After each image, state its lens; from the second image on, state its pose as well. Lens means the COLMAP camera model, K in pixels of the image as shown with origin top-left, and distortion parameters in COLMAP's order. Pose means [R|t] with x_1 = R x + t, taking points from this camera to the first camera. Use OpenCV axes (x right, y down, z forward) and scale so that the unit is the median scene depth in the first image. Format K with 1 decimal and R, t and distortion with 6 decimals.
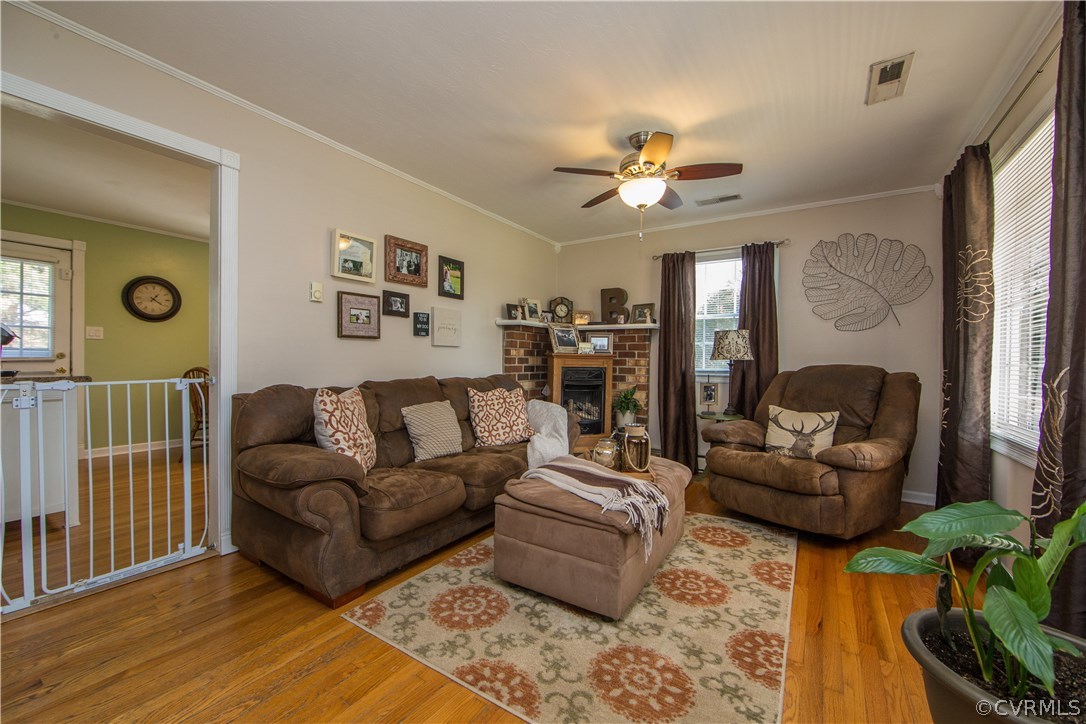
lens RADIAL K [[428.7, 0, 543.0], [0, 428.7, 362.0], [0, 0, 1]] dist [-0.015161, 0.002777]
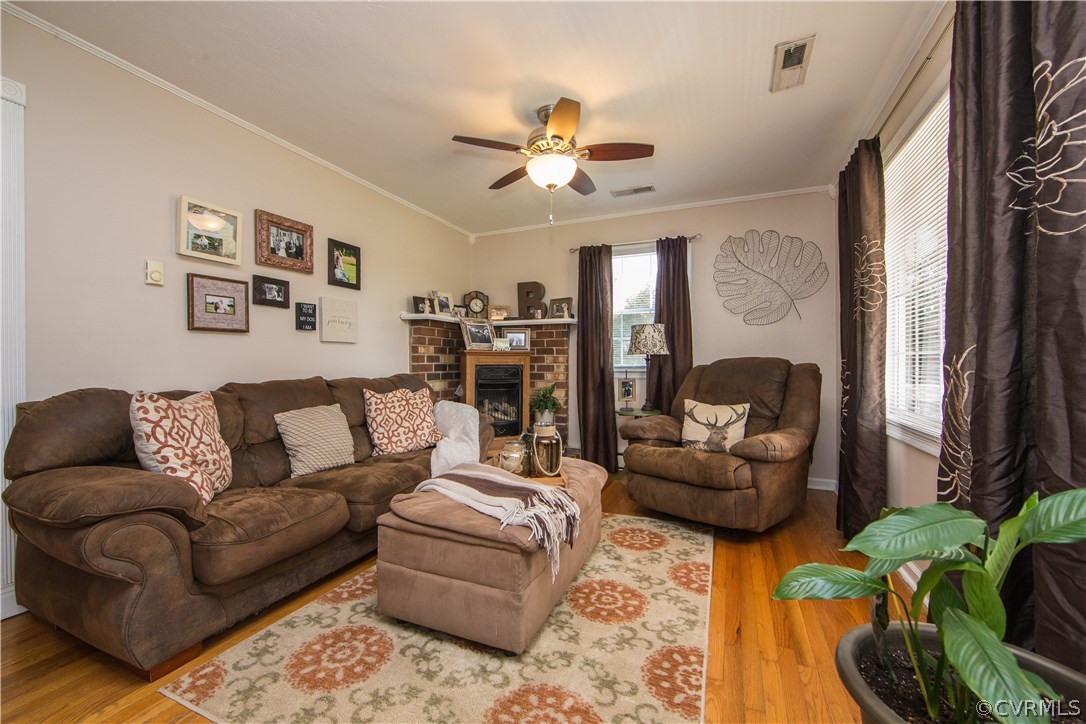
lens RADIAL K [[428.7, 0, 543.0], [0, 428.7, 362.0], [0, 0, 1]] dist [-0.015161, 0.002777]
pose [[0.986016, -0.014063, 0.166055, 0.063459], [0.014820, 0.999885, -0.003322, 0.019625], [-0.165989, 0.005736, 0.986111, 0.112676]]
